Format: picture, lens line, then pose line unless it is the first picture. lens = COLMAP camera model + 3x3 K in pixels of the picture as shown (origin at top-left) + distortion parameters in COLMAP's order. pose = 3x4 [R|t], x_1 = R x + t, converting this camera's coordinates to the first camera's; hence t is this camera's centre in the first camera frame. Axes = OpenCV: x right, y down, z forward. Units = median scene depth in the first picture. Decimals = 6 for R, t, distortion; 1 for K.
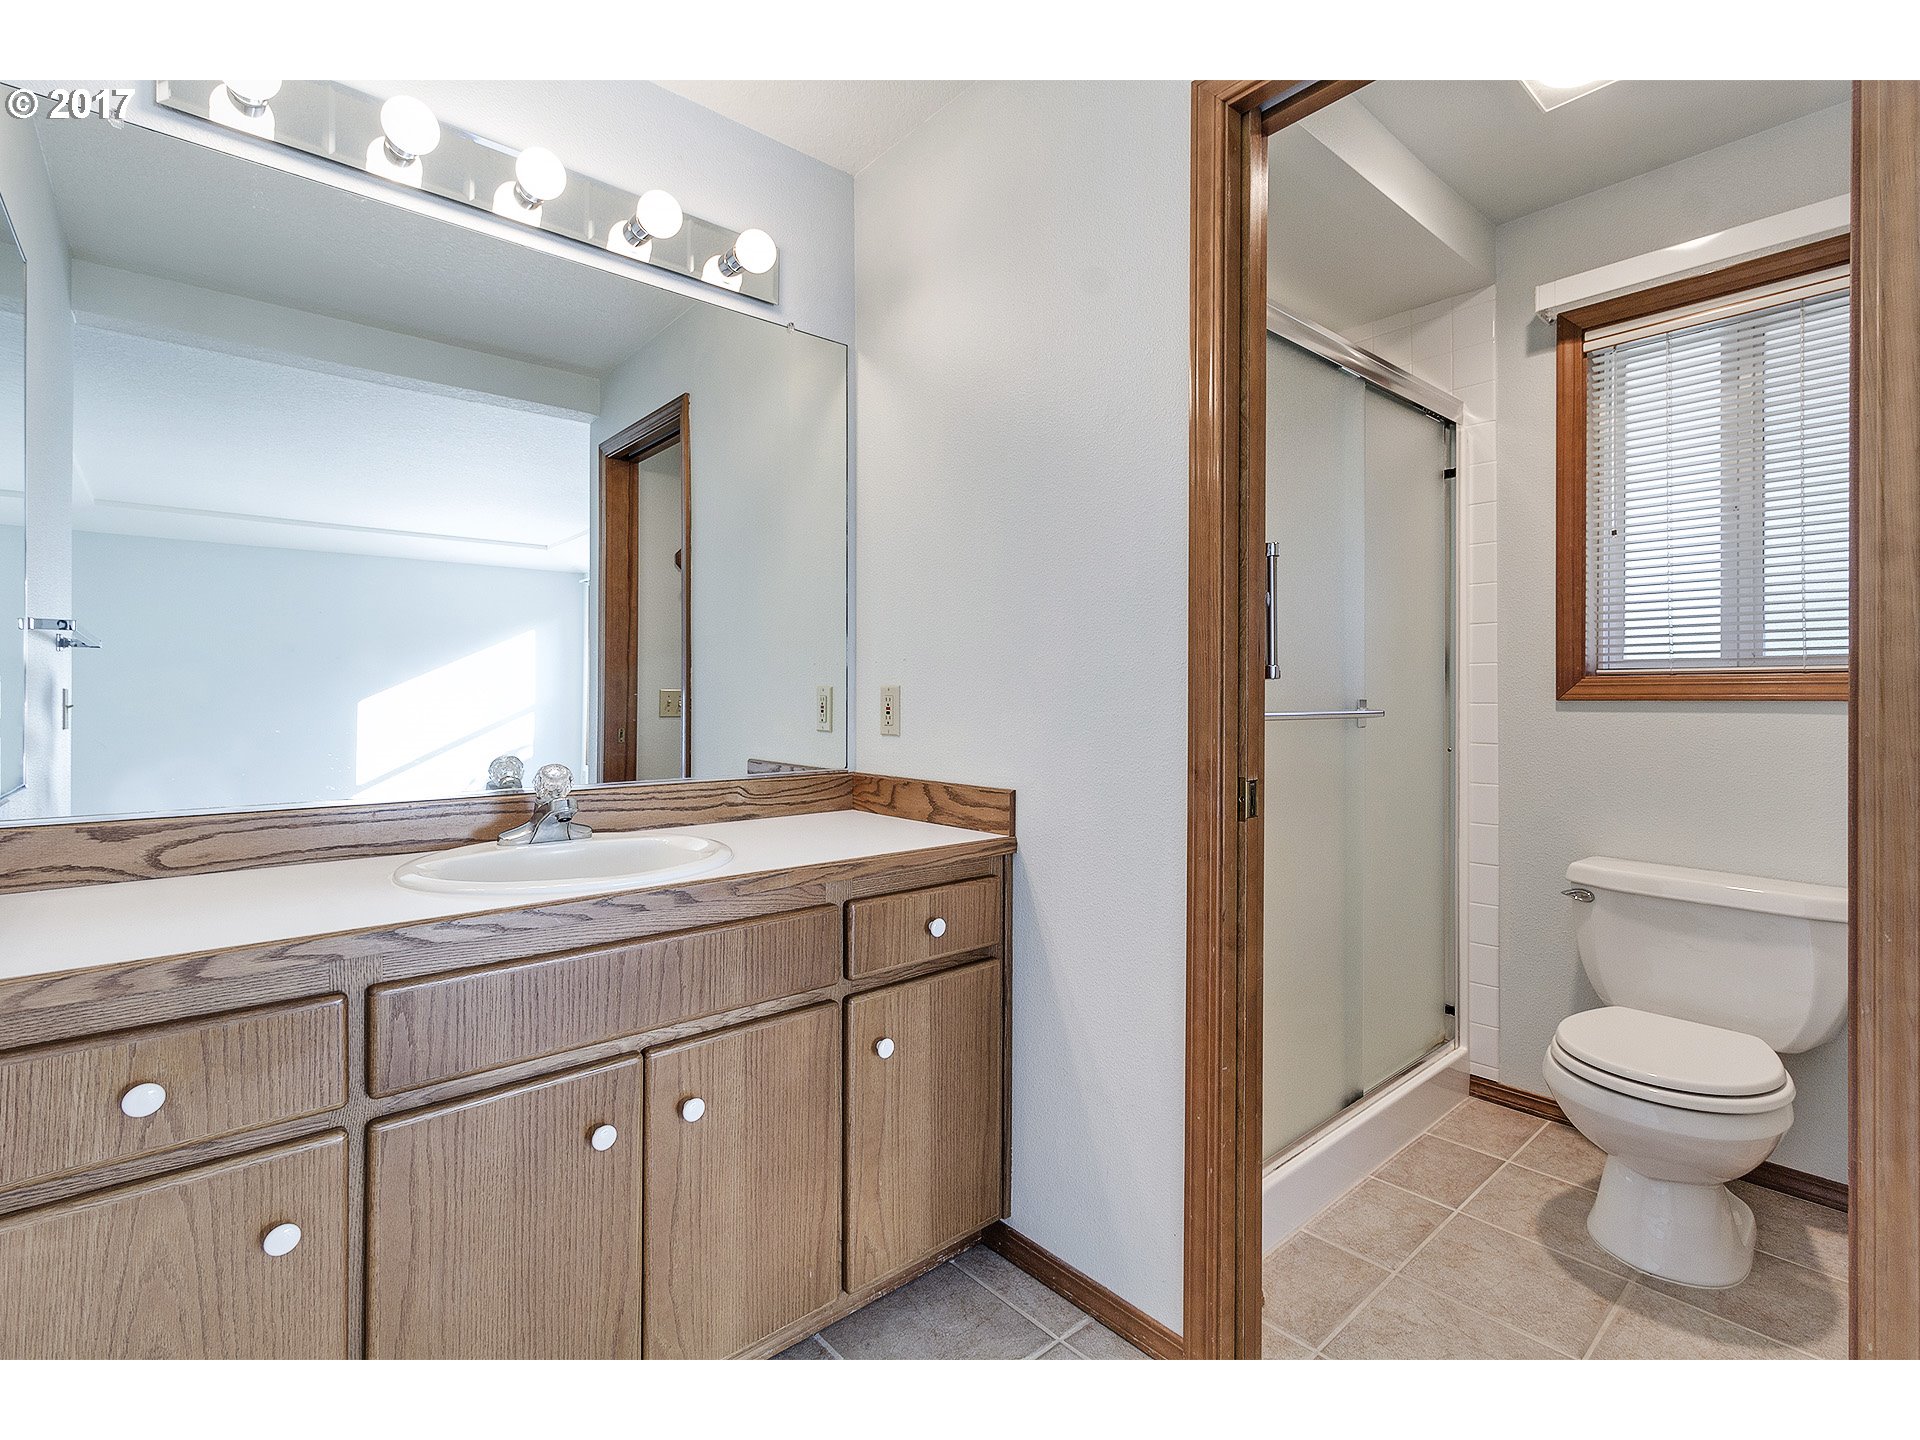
lens RADIAL K [[887.7, 0, 955.3], [0, 887.7, 701.1], [0, 0, 1]] dist [0.002102, 0.000491]
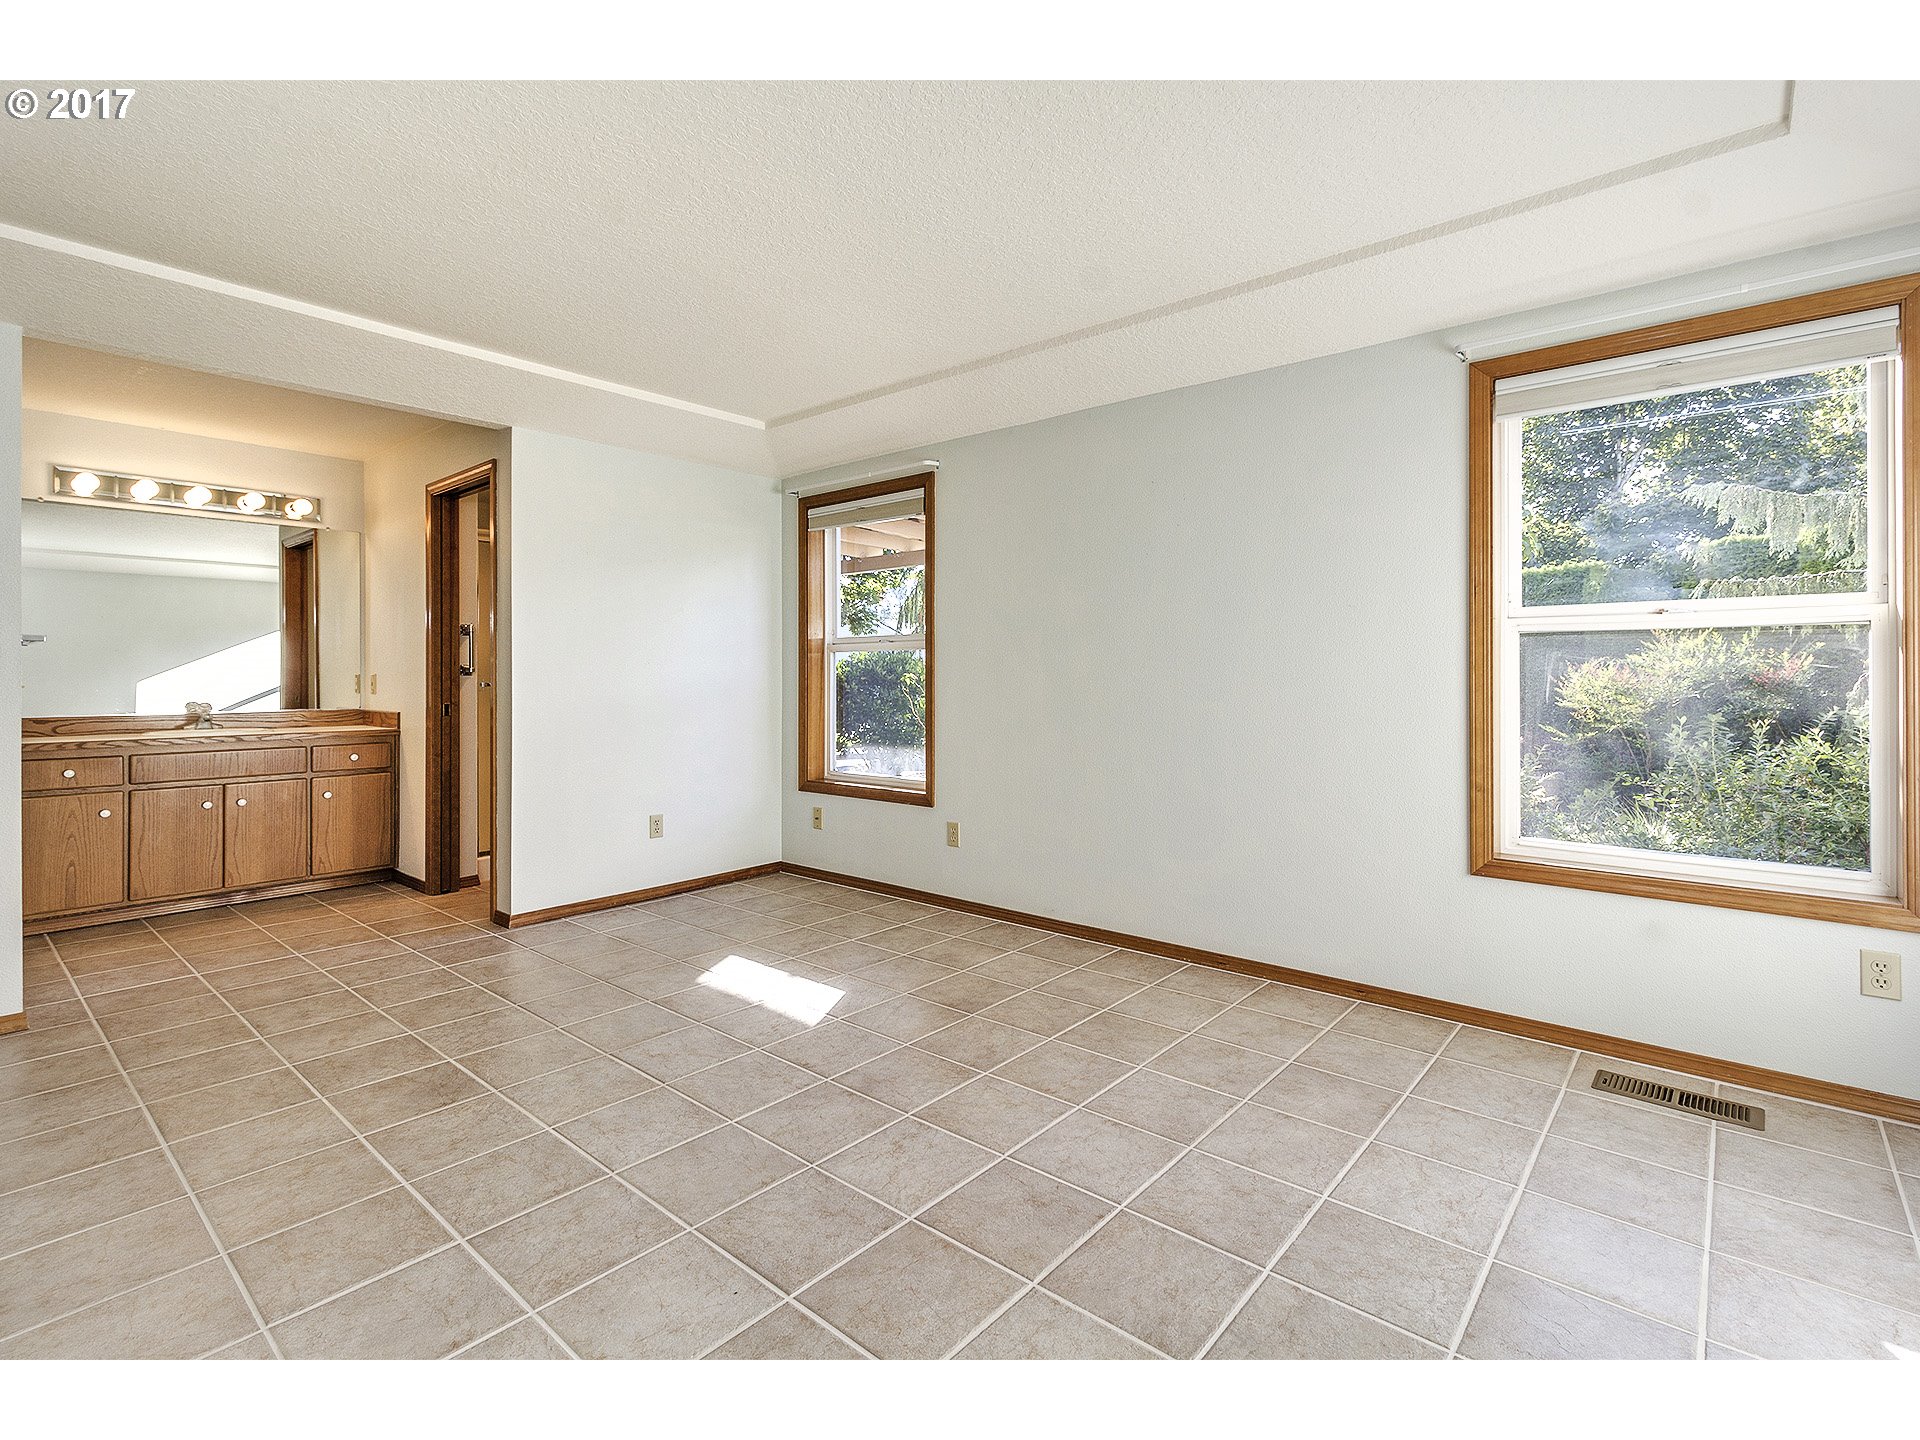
lens RADIAL K [[902.0, 0, 985.7], [0, 902.0, 682.8], [0, 0, 1]] dist [0.002368, 0.000230]
pose [[0.987208, -0.000825, 0.159435, 1.596214], [0.000848, 1.000000, -0.000076, 0.010349], [-0.159435, 0.000210, 0.987208, -2.323348]]
